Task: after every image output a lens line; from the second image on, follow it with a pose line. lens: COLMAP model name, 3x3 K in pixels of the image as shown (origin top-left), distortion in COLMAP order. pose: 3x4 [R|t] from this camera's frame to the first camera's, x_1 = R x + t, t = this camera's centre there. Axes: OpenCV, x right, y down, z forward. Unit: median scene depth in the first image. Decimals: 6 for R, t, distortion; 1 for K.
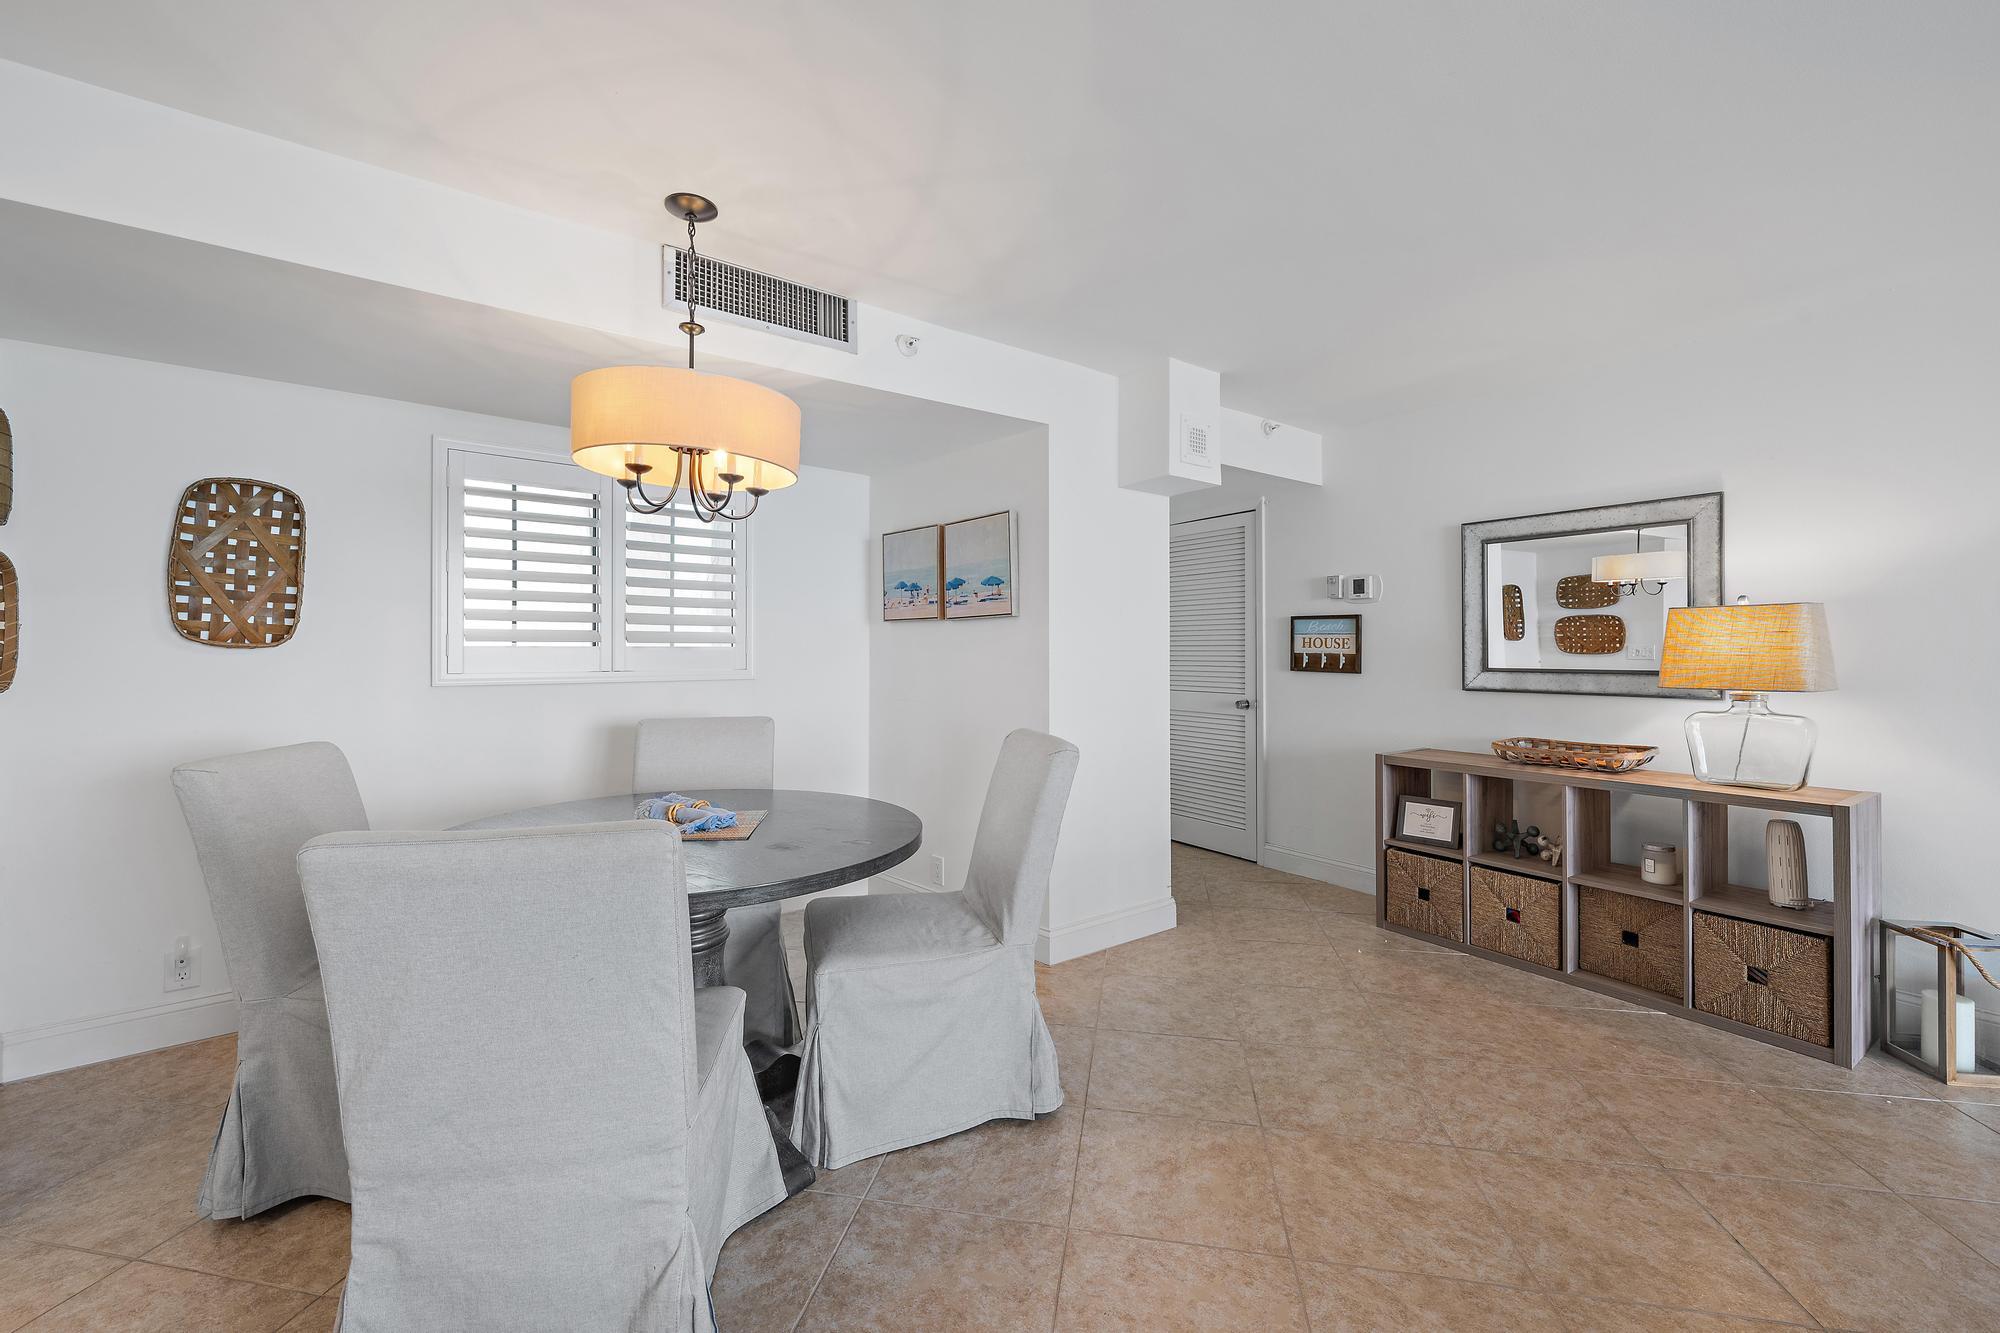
lens RADIAL K [[804.9, 0, 1000.1], [0, 804.9, 652.1], [0, 0, 1]] dist [-0.004197, -0.000564]
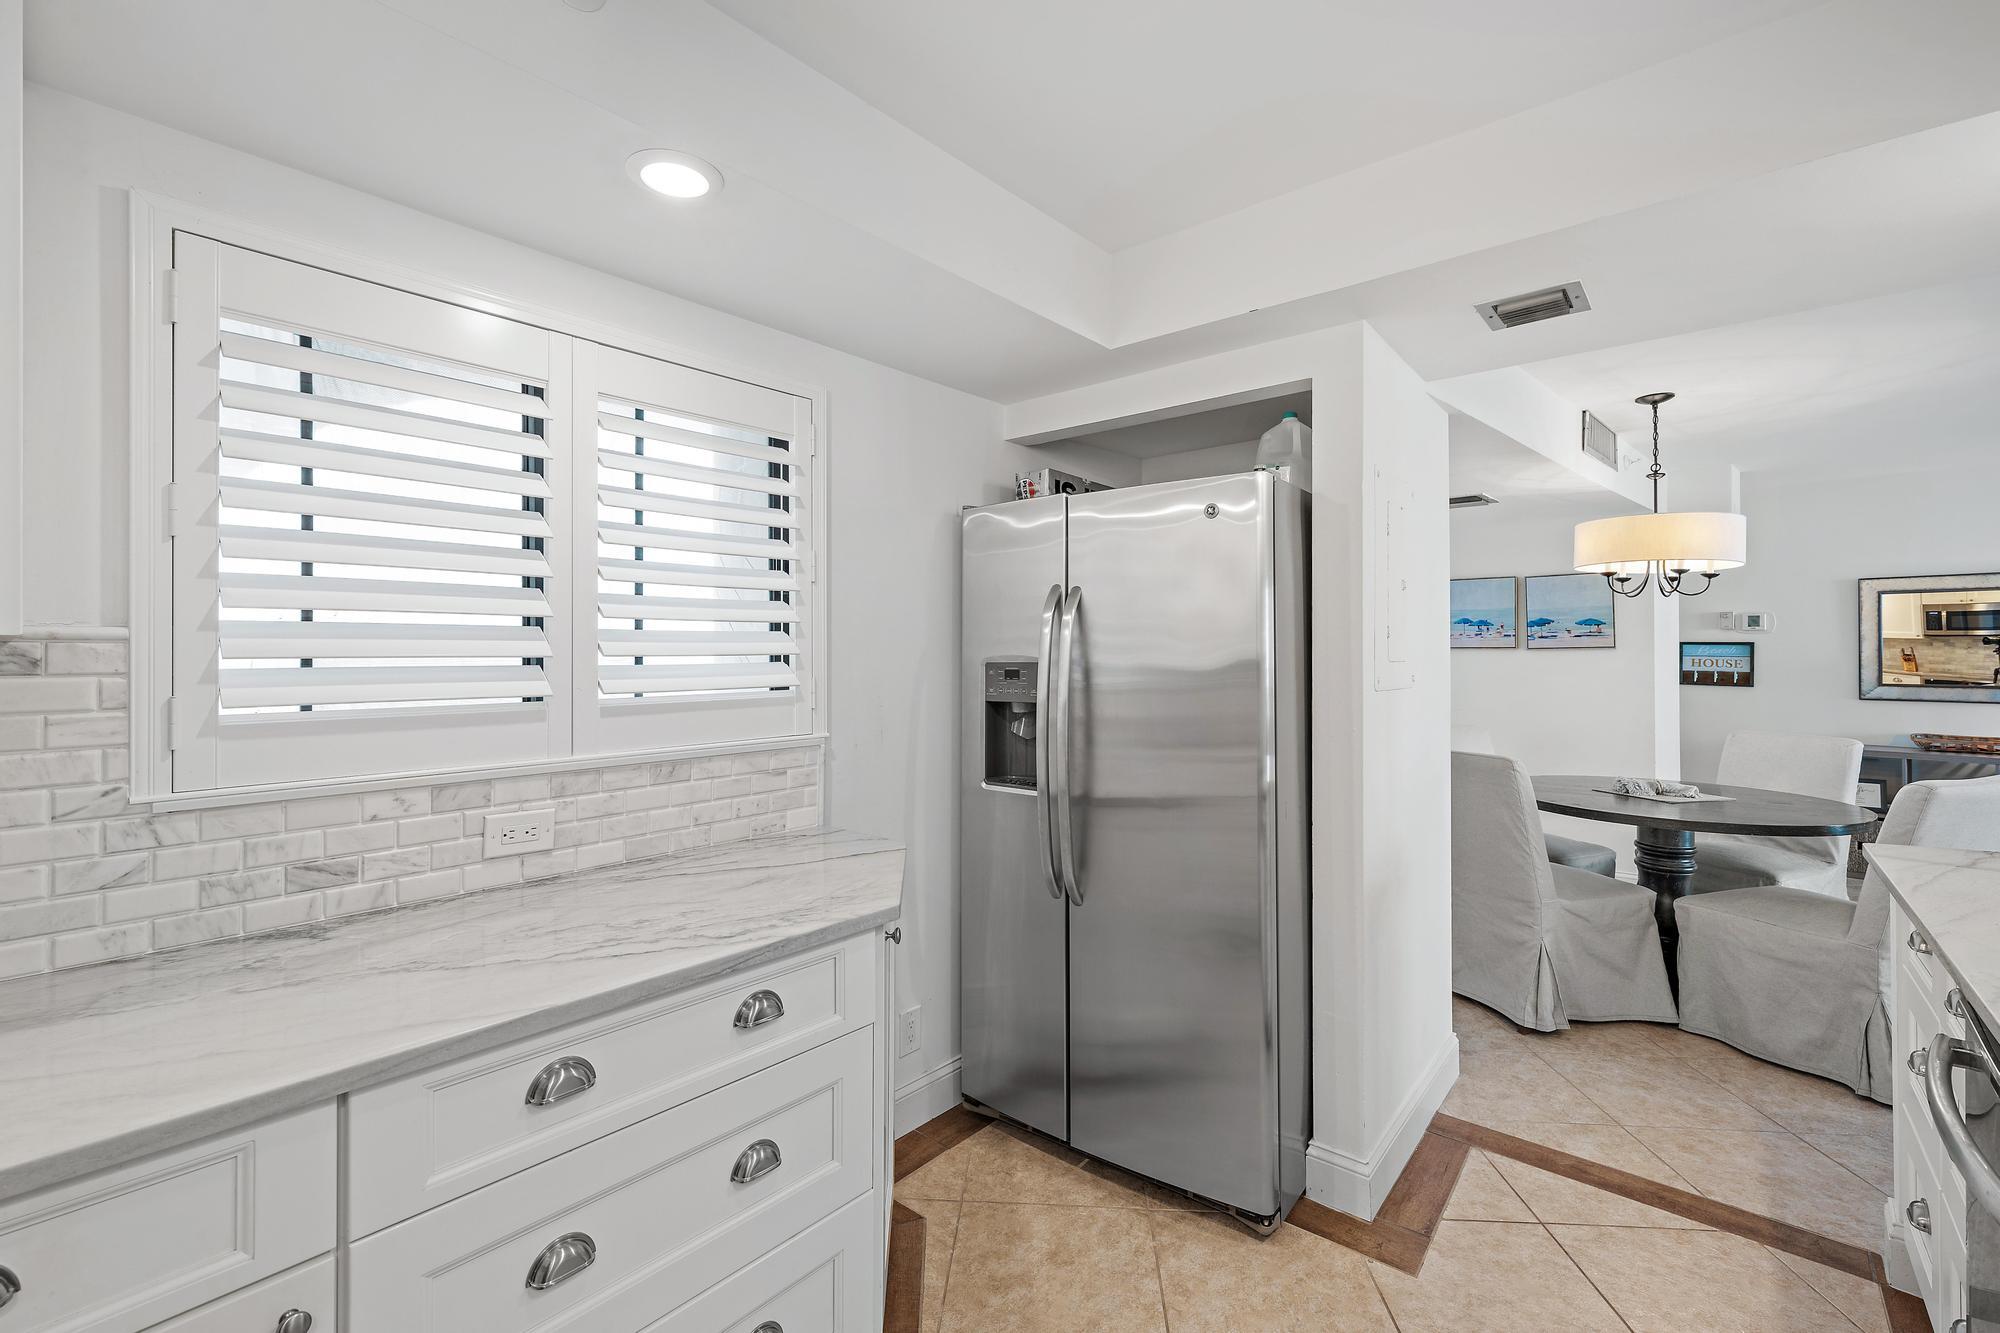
lens RADIAL K [[887.6, 0, 1001.7], [0, 887.6, 654.9], [0, 0, 1]] dist [0.002595, 0.000185]
pose [[0.990368, -0.002492, 0.138439, -1.101408], [0.002070, 0.999993, 0.003192, -0.037237], [-0.138446, -0.002875, 0.990366, -0.308754]]
